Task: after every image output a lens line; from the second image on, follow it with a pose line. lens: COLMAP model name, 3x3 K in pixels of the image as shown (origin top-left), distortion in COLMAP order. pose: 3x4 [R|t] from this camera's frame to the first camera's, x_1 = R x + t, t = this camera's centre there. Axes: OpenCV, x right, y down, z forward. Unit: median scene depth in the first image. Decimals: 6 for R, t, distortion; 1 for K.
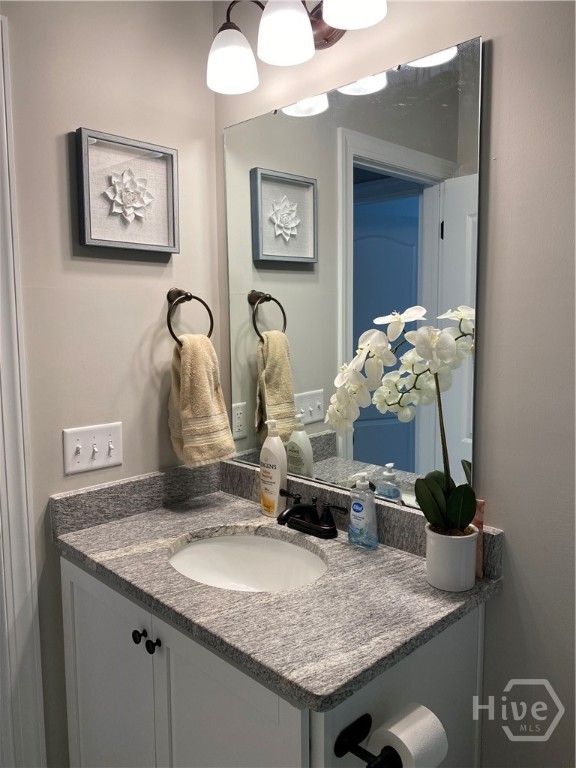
lens RADIAL K [[592.7, 0, 288.1], [0, 592.7, 376.7], [0, 0, 1]] dist [0.048290, -0.056745]
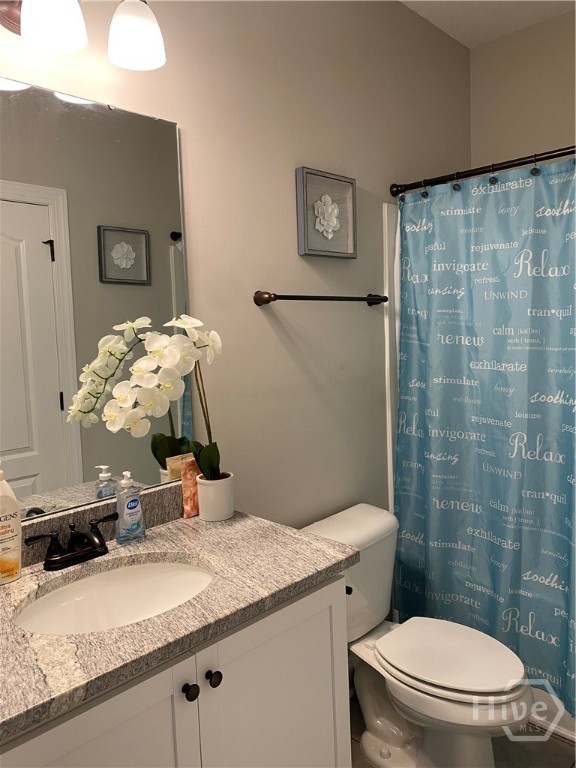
lens RADIAL K [[592.7, 0, 287.8], [0, 592.7, 386.8], [0, 0, 1]] dist [0.048290, -0.056745]
pose [[-0.001793, -0.097898, 0.995195, -0.991858], [0.150085, 0.983898, 0.097057, -0.048076], [-0.988671, 0.149538, 0.012929, 0.746150]]
